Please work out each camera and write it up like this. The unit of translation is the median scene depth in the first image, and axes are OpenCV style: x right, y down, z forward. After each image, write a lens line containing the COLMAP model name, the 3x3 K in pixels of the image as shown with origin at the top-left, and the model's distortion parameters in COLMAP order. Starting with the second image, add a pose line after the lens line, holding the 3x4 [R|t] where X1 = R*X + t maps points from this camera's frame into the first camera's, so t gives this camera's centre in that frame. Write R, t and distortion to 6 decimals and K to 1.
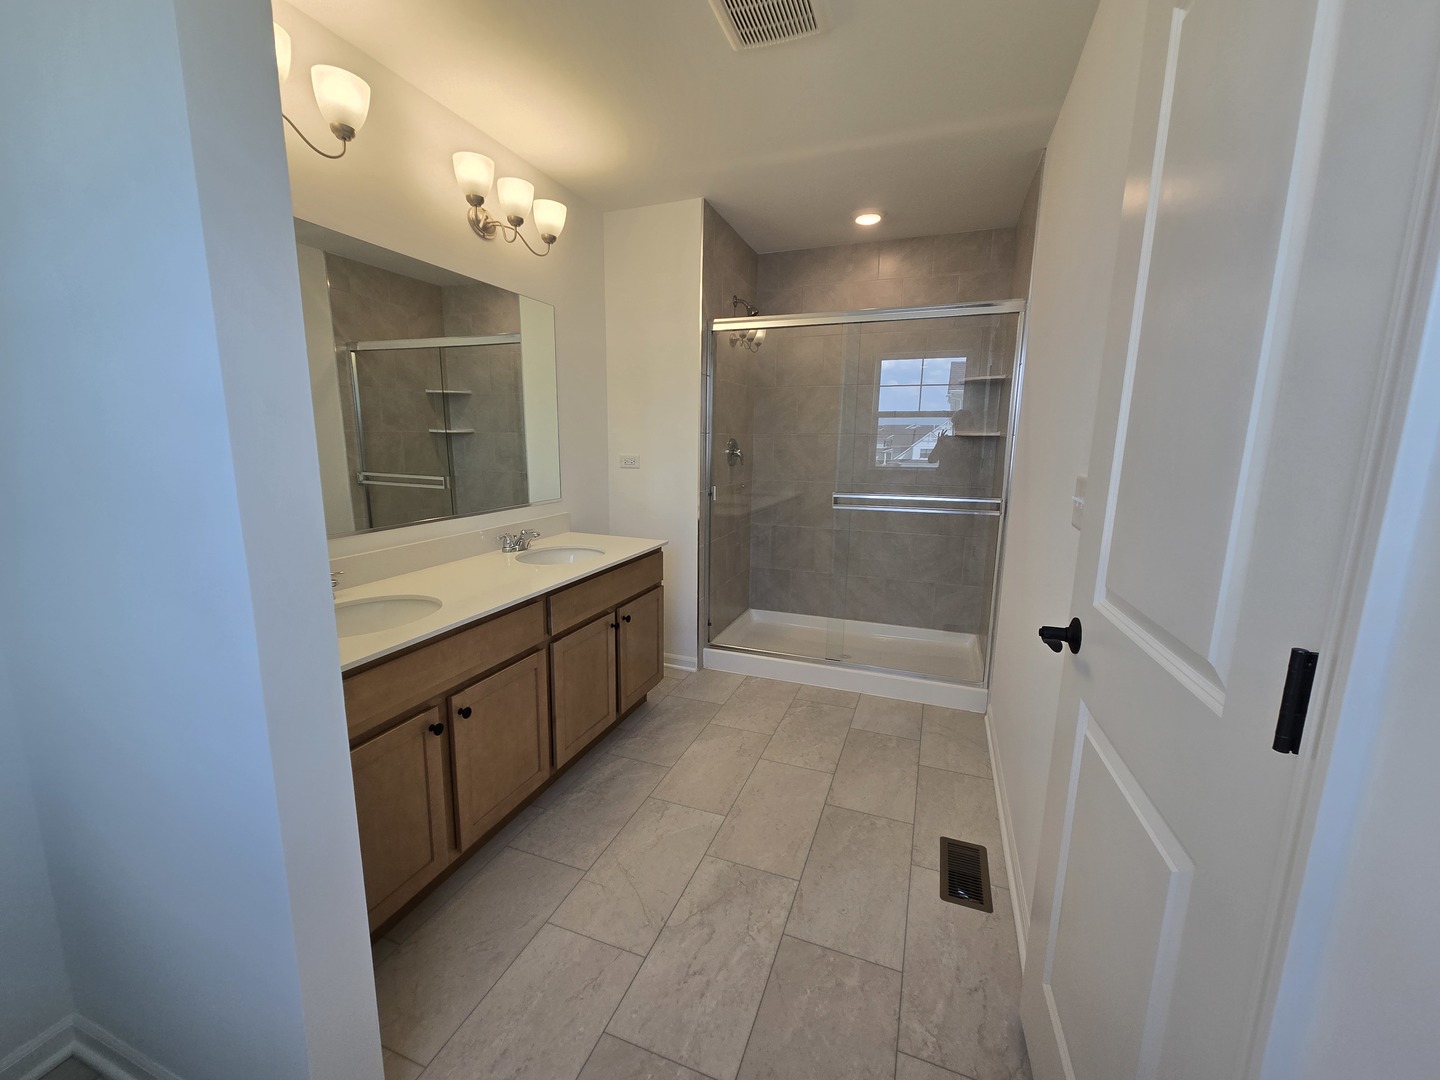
lens RADIAL K [[588.7, 0, 708.5], [0, 588.7, 543.2], [0, 0, 1]] dist [-0.003761, 0.004440]
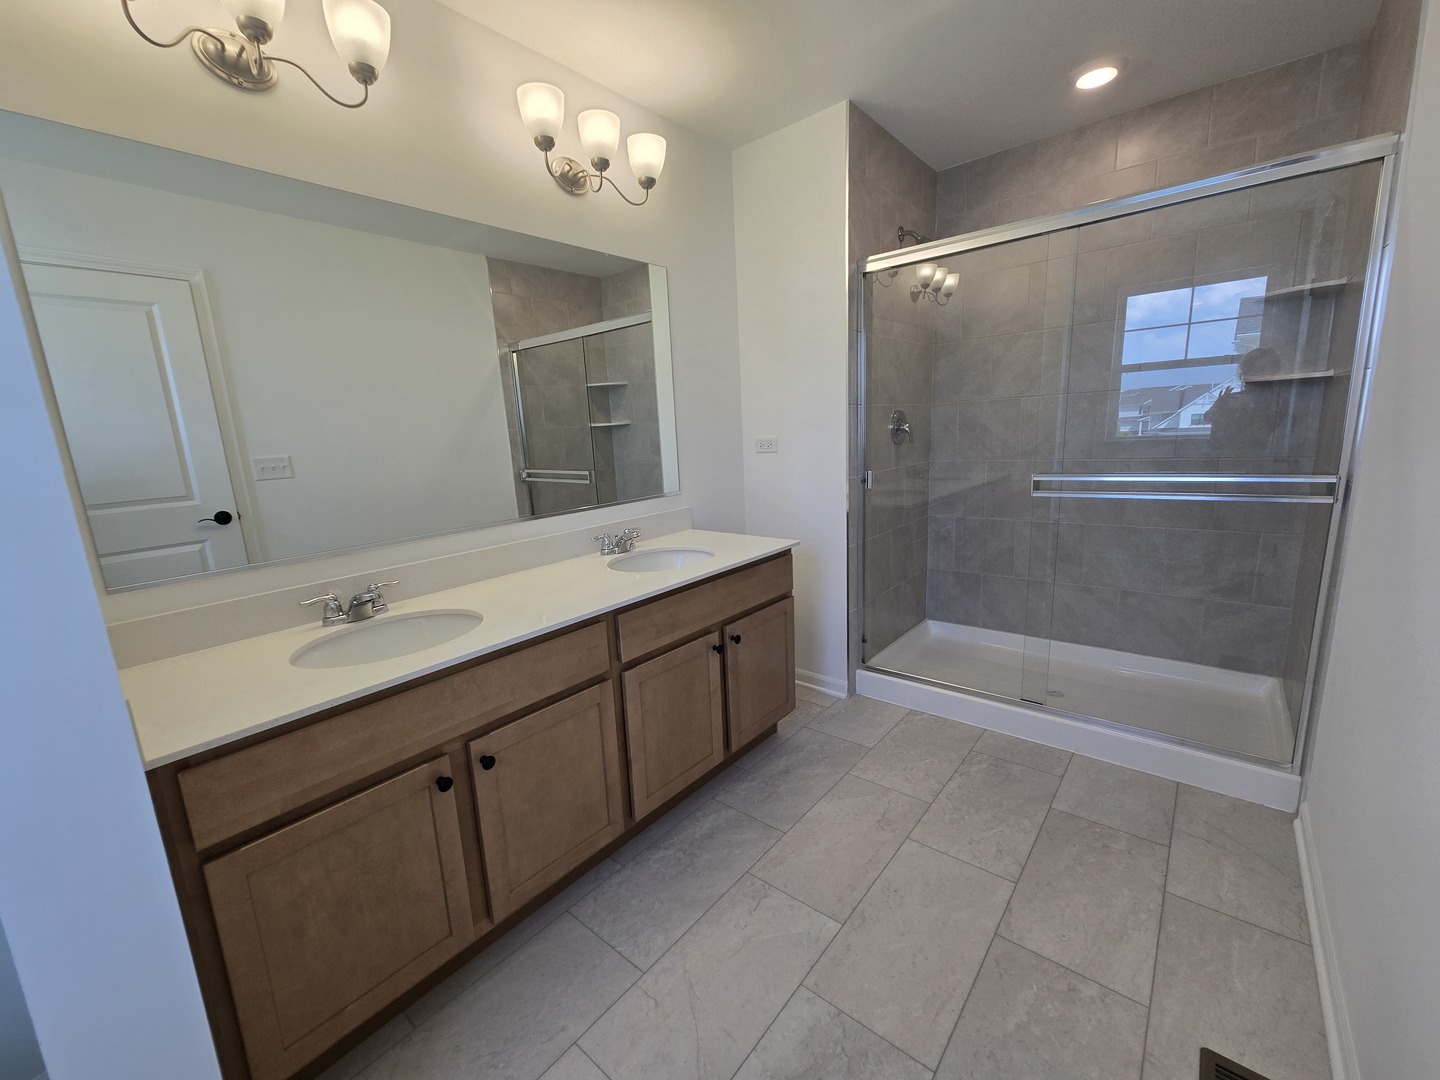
lens RADIAL K [[580.2, 0, 713.3], [0, 580.2, 546.1], [0, 0, 1]] dist [-0.001534, -0.000563]
pose [[0.942224, 0.007230, -0.334906, 0.084430], [0.001801, 0.999643, 0.026649, -0.017850], [0.334980, -0.025713, 0.941874, 0.205127]]
